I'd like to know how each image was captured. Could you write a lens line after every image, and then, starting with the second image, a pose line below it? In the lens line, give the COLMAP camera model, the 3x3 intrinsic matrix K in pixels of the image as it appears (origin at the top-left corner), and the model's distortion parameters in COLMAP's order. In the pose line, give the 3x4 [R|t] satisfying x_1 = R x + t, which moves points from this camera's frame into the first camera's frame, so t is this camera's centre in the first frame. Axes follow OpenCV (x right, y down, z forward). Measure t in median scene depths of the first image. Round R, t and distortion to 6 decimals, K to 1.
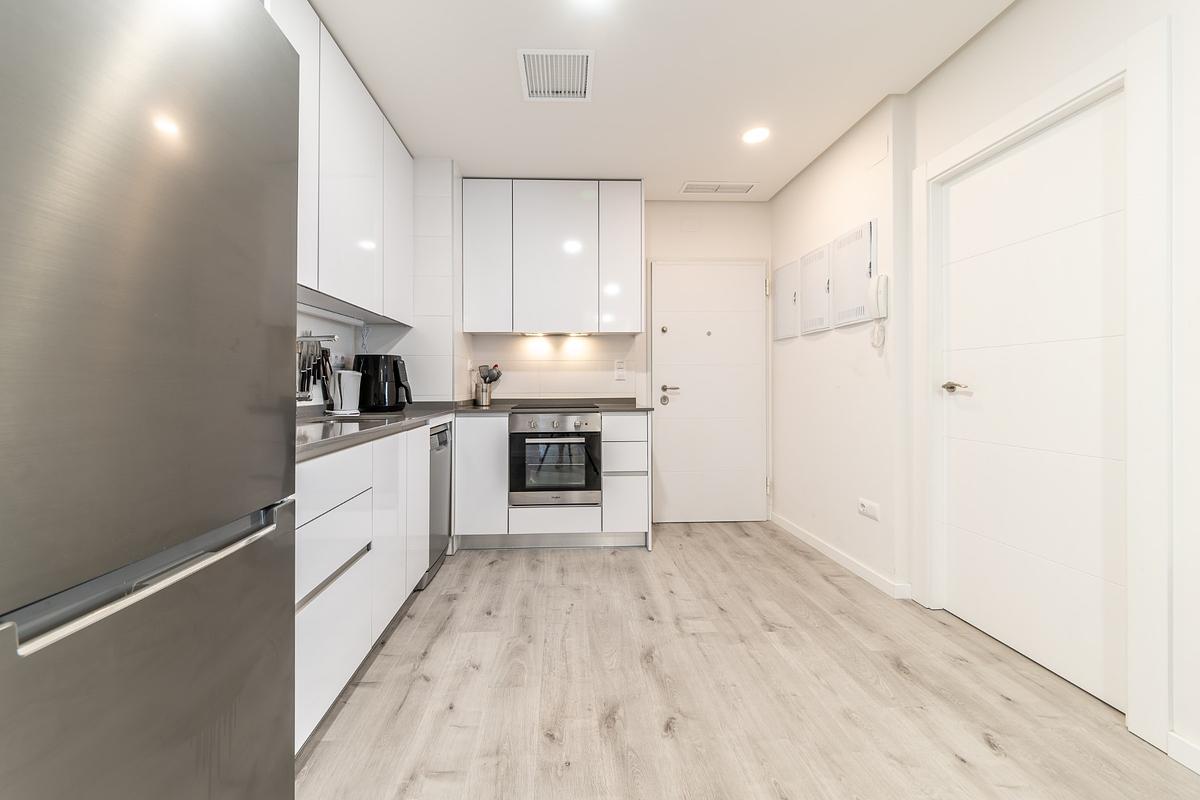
lens RADIAL K [[438.6, 0, 577.1], [0, 438.6, 385.5], [0, 0, 1]] dist [0.002316, -0.003762]
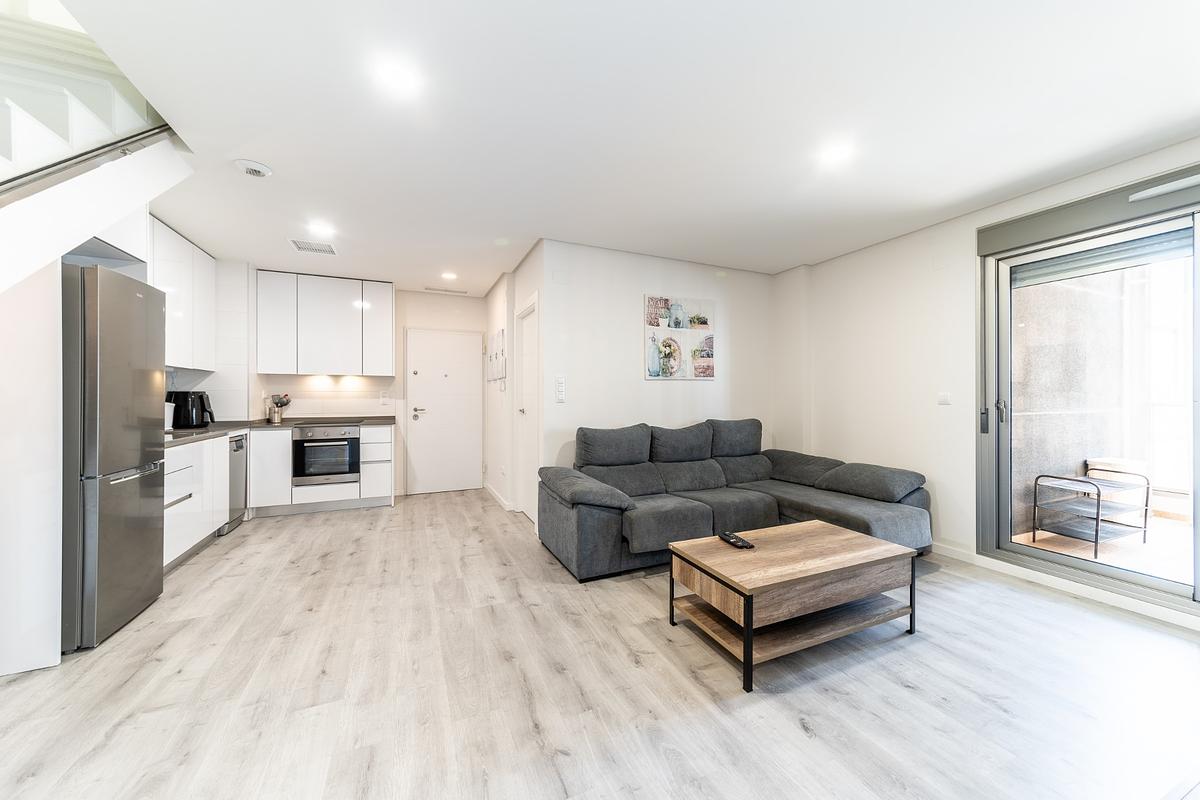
lens RADIAL K [[433.4, 0, 603.7], [0, 433.4, 398.1], [0, 0, 1]] dist [0.017013, -0.008150]
pose [[0.927409, 0.002416, 0.374042, 0.301385], [-0.002784, 0.999996, 0.000442, -0.046796], [-0.374039, -0.001451, 0.927412, -0.890531]]
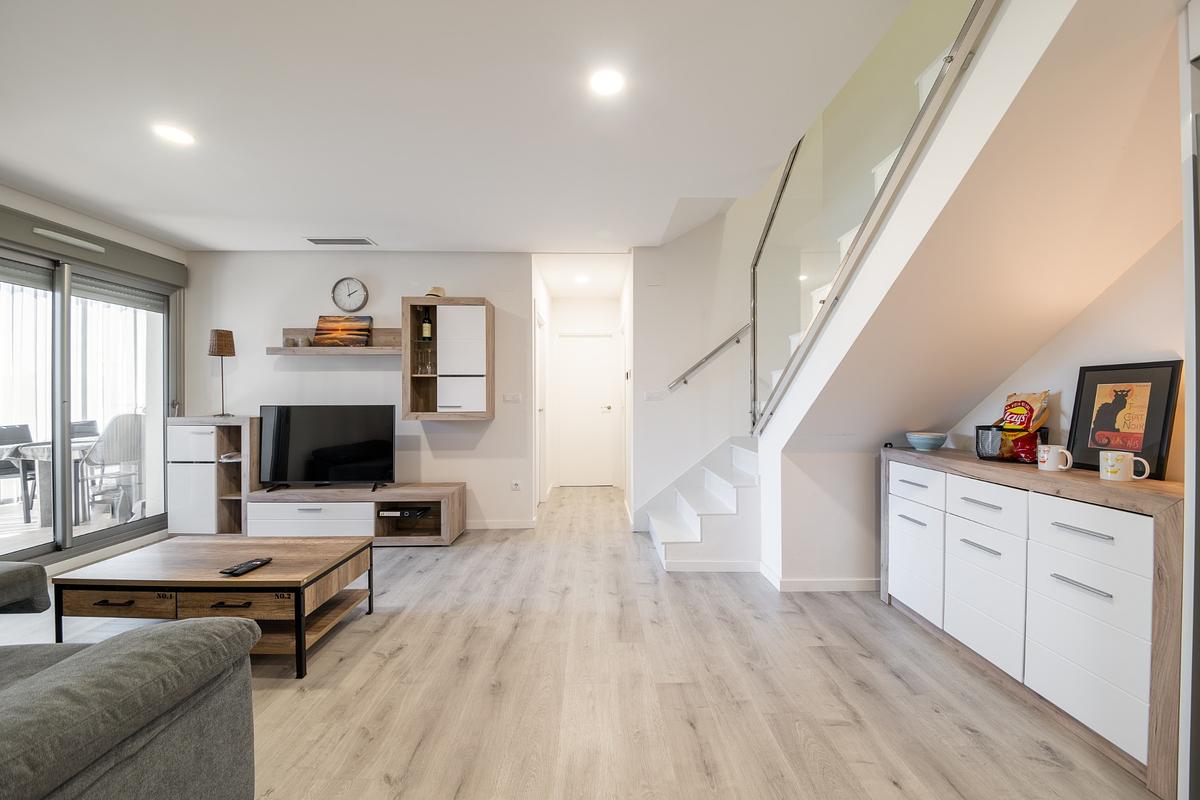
lens RADIAL K [[424.9, 0, 600.0], [0, 424.9, 400.0], [0, 0, 1]] dist [0.000445, -0.008784]
pose [[-0.999702, 0.006360, 0.023577, 0.254710], [0.006437, 0.999974, 0.003184, -0.042948], [-0.023556, 0.003335, -0.999717, 0.489304]]
